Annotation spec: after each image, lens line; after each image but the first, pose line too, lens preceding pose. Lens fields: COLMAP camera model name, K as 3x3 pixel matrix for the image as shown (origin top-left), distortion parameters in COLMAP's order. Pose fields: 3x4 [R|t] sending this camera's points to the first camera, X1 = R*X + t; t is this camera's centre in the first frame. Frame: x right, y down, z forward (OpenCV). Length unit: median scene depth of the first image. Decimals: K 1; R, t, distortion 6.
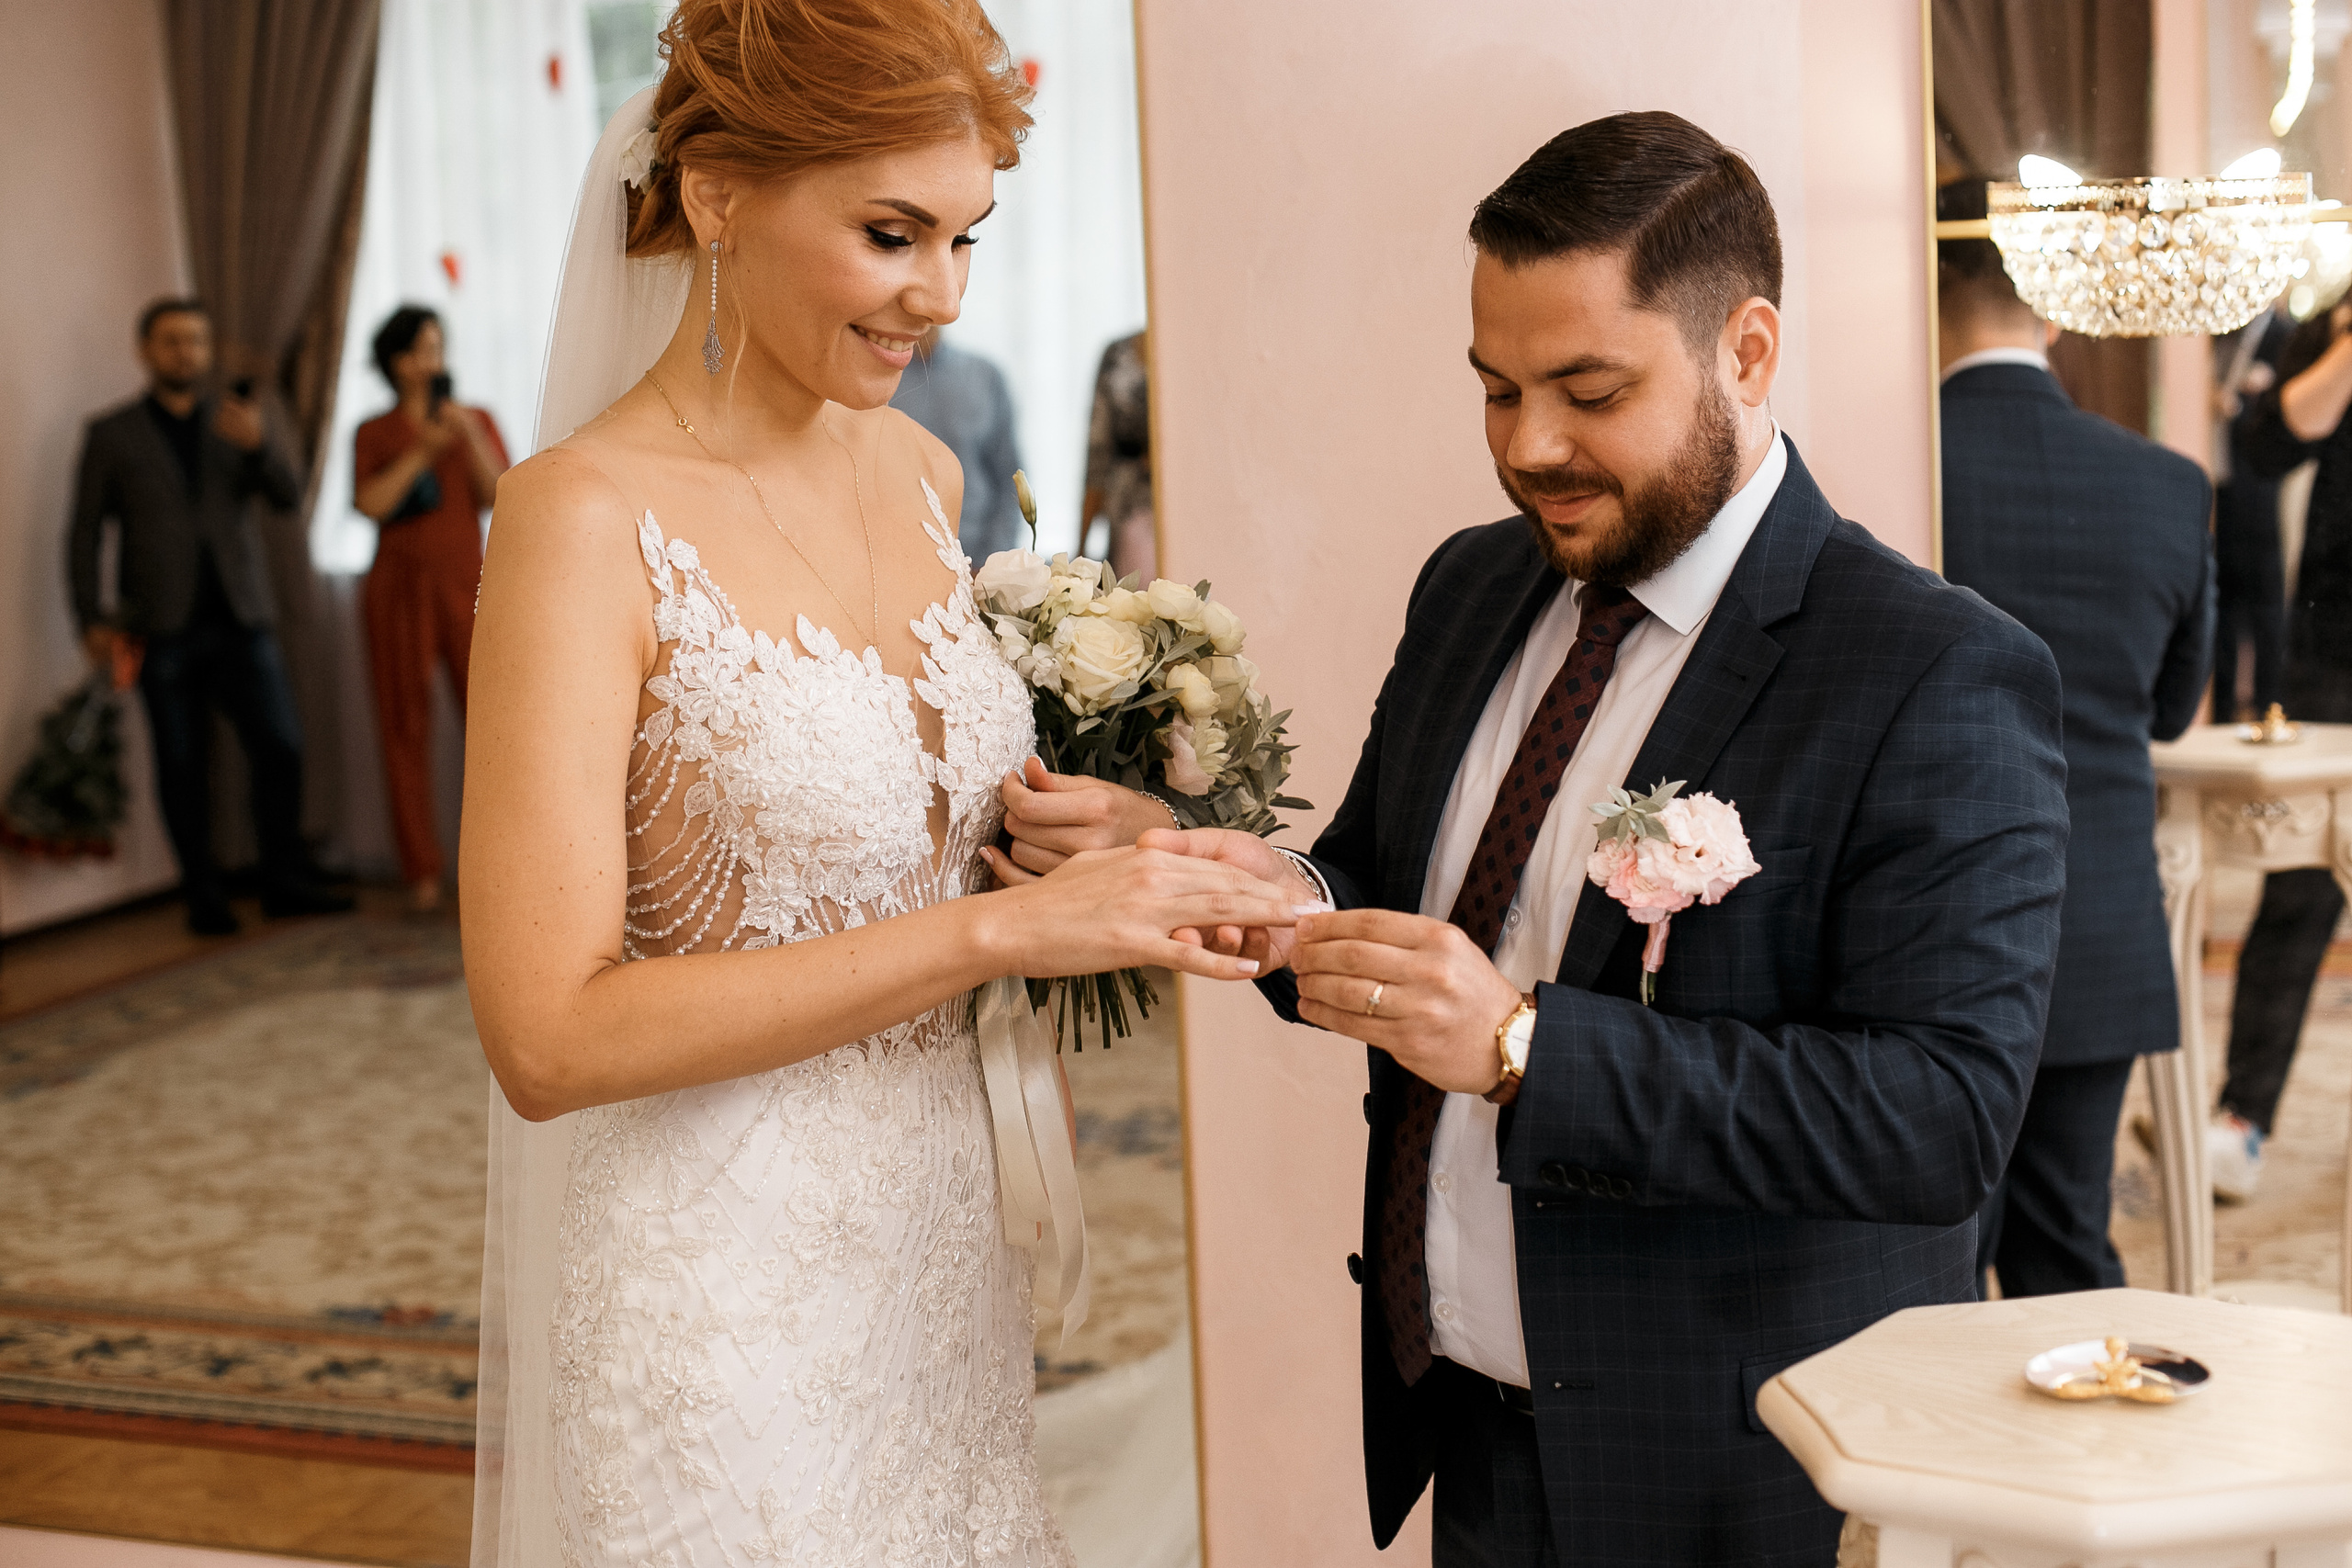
lens RADIAL K [[3414.2, 0, 1176.0], [0, 3414.2, 784.0], [0, 0, 1]] dist [-0.111181, -0.052713]
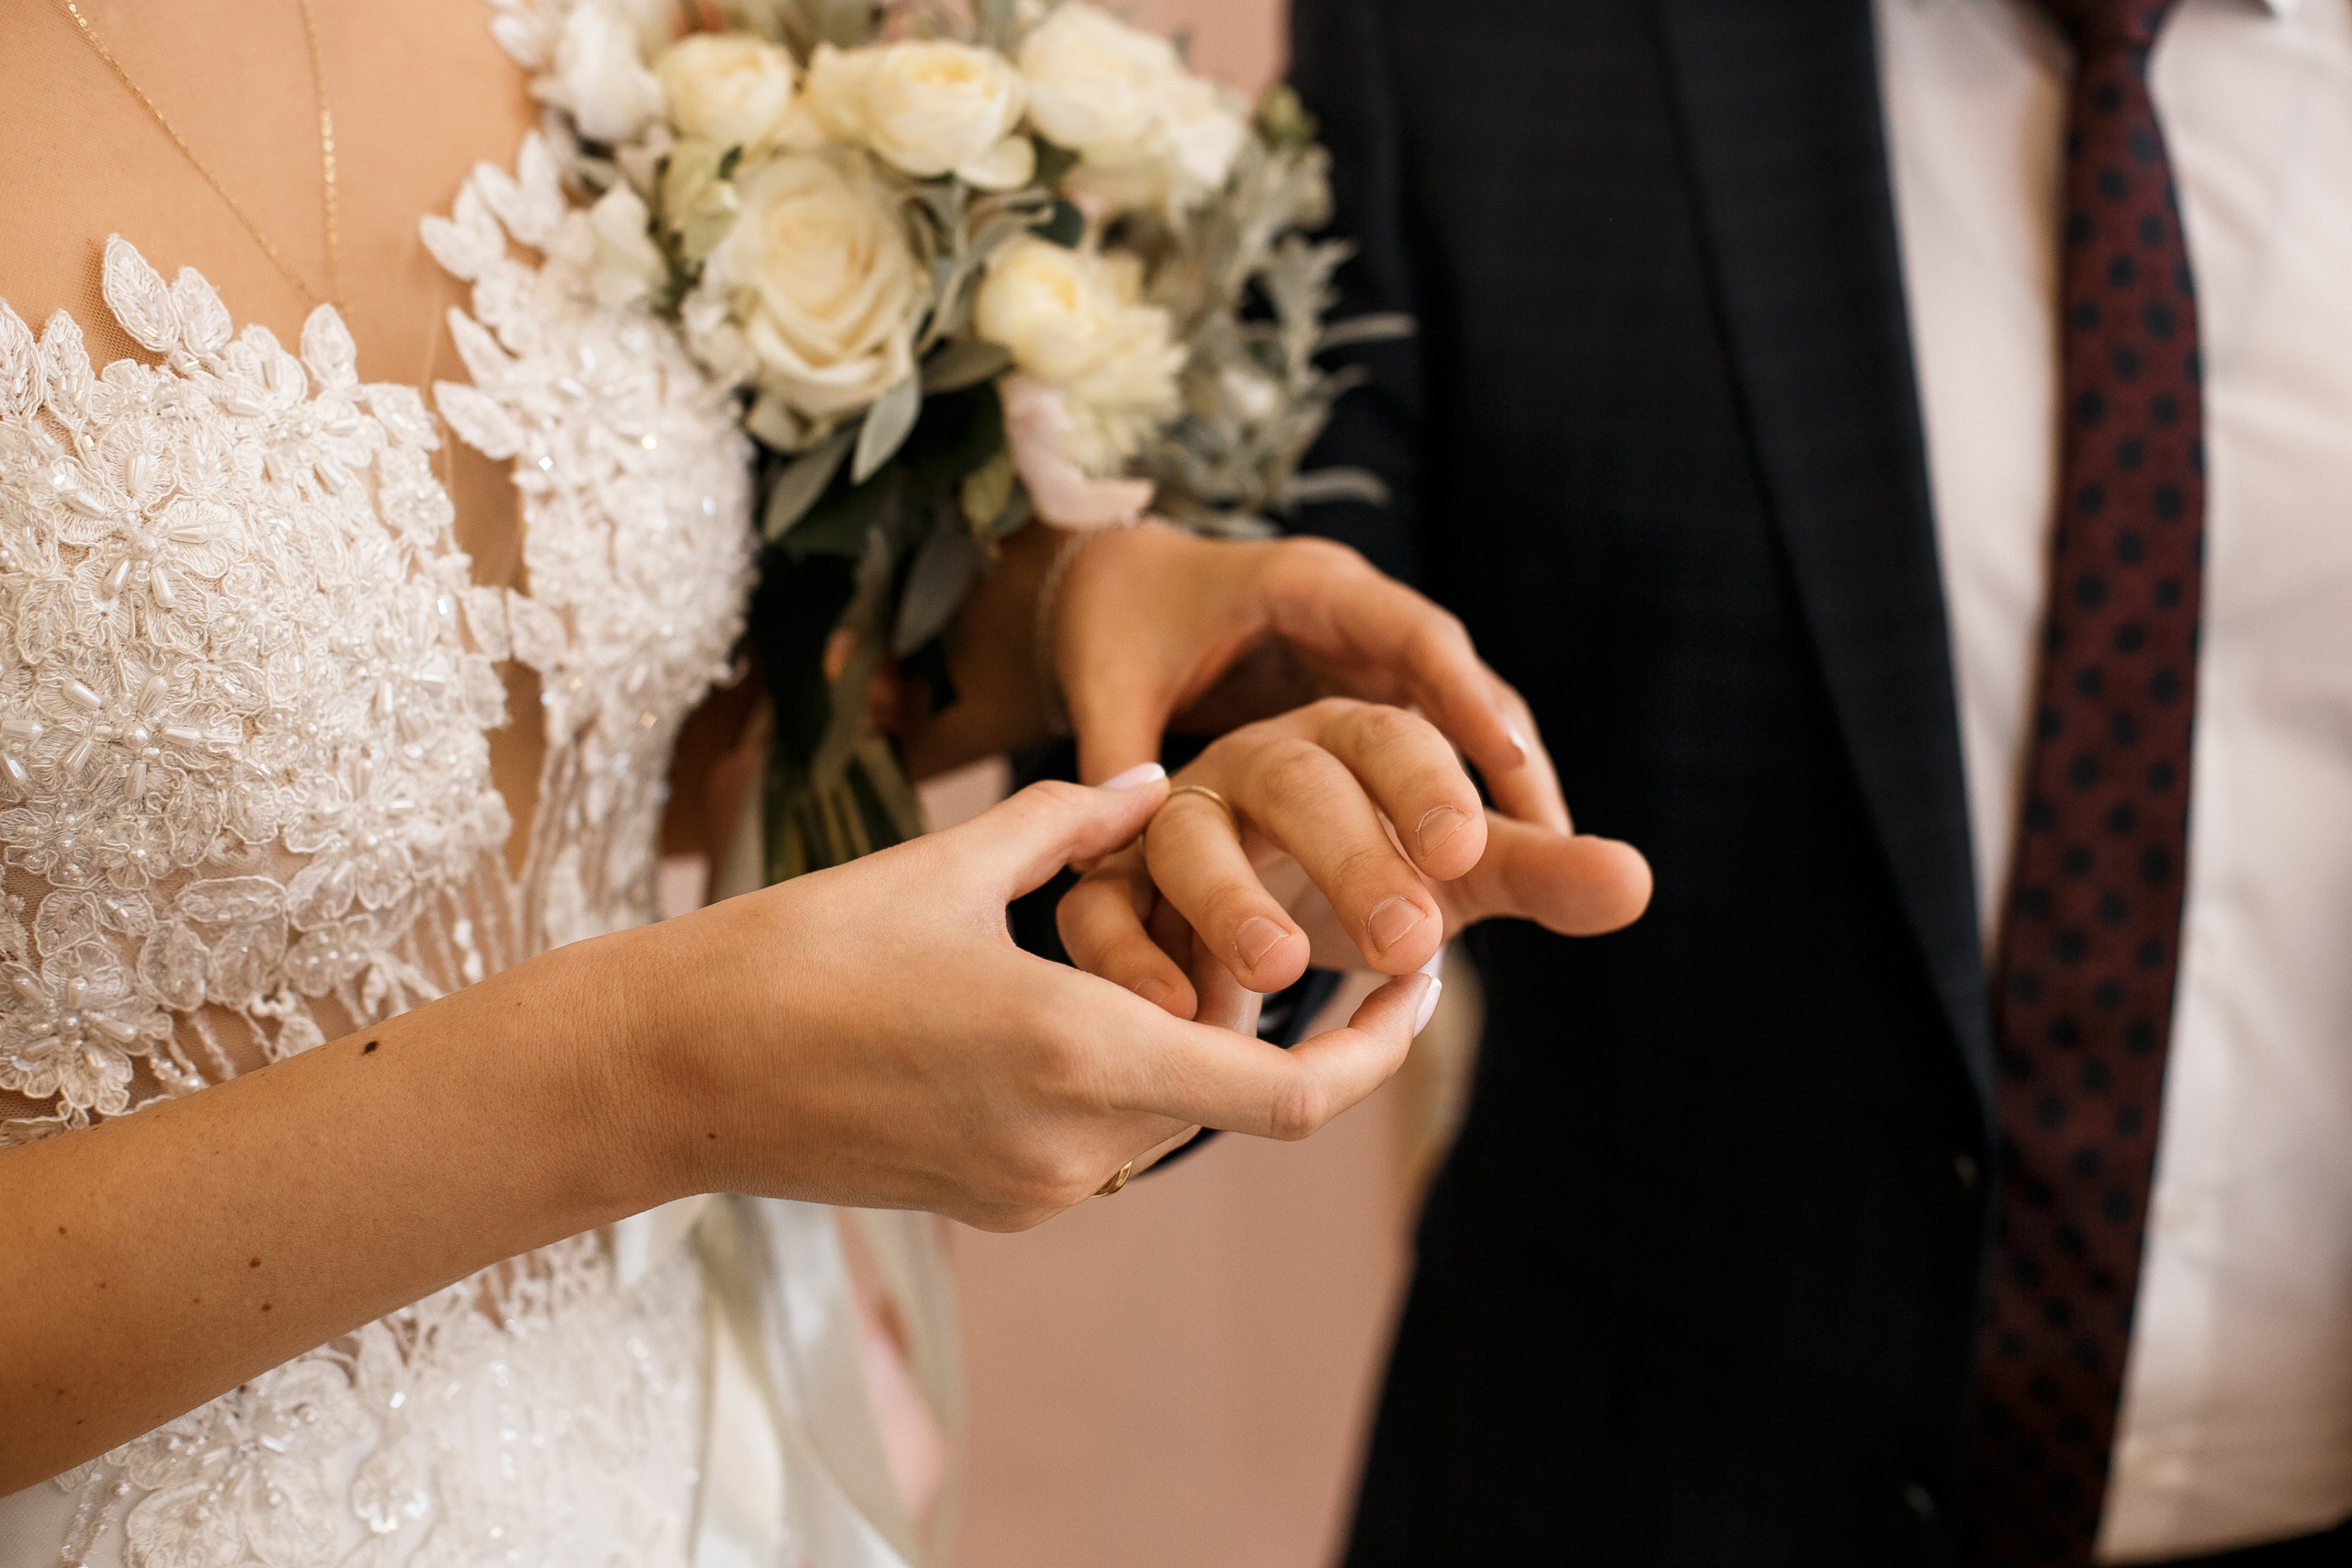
lens RADIAL K [[3414.2, 0, 1176.0], [0, 3414.2, 784.0], [0, 0, 1]] dist [-0.111181, -0.052713]
pose [[0.993984, -0.010271, 0.109040, -0.038240], [-0.009292, 0.984095, 0.177398, -0.057066], [-0.109127, -0.177344, 0.978080, 0.633056]]
